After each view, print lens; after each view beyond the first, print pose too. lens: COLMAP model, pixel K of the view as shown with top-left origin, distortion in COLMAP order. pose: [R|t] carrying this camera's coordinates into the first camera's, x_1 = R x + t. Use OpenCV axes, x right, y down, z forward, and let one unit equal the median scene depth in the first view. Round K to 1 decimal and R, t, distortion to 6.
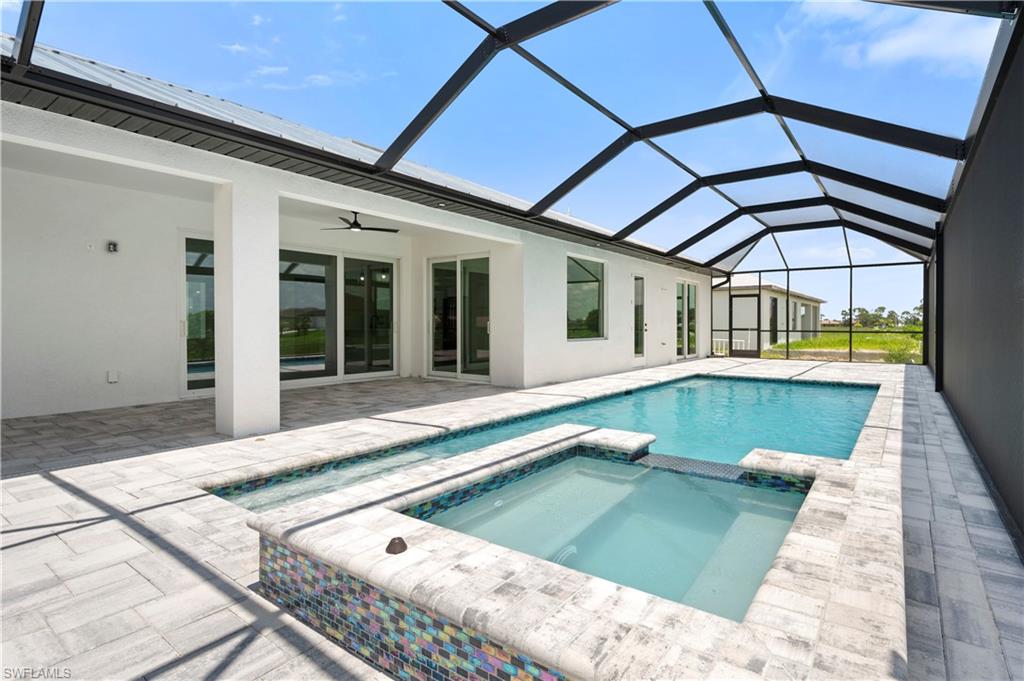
lens RADIAL K [[427.0, 0, 504.3], [0, 427.0, 332.8], [0, 0, 1]] dist [-0.000812, 0.000062]
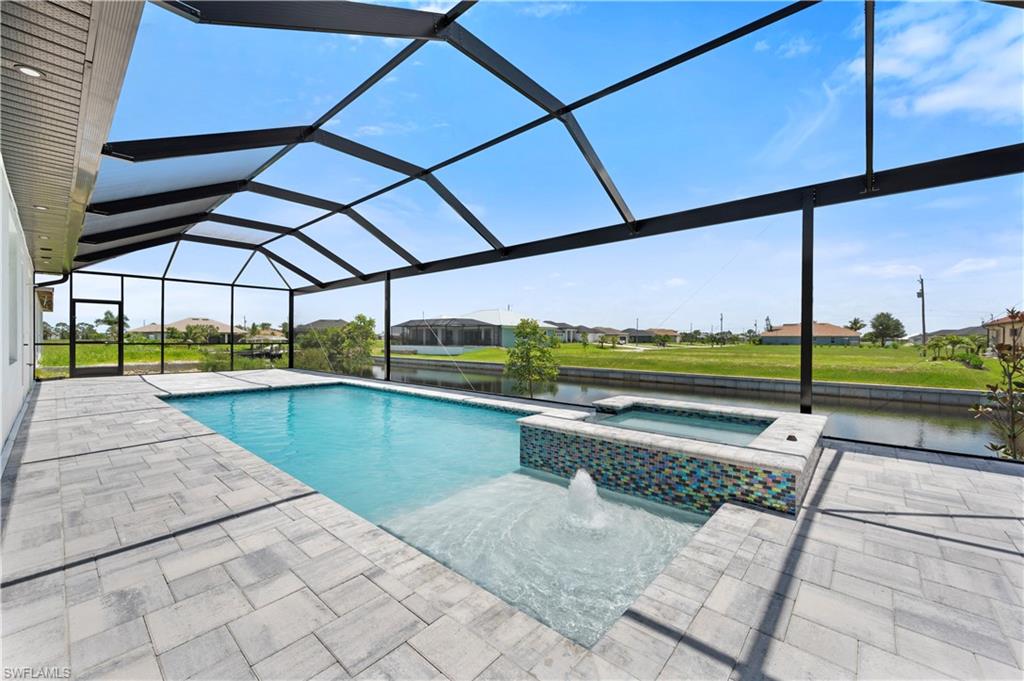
lens RADIAL K [[407.5, 0, 512.0], [0, 407.5, 340.5], [0, 0, 1]] dist [0.001082, 0.000116]
pose [[0.140945, -0.001404, 0.990016, -1.615570], [0.012425, 0.999923, -0.000350, -0.020622], [-0.989939, 0.012350, 0.140951, 1.342803]]
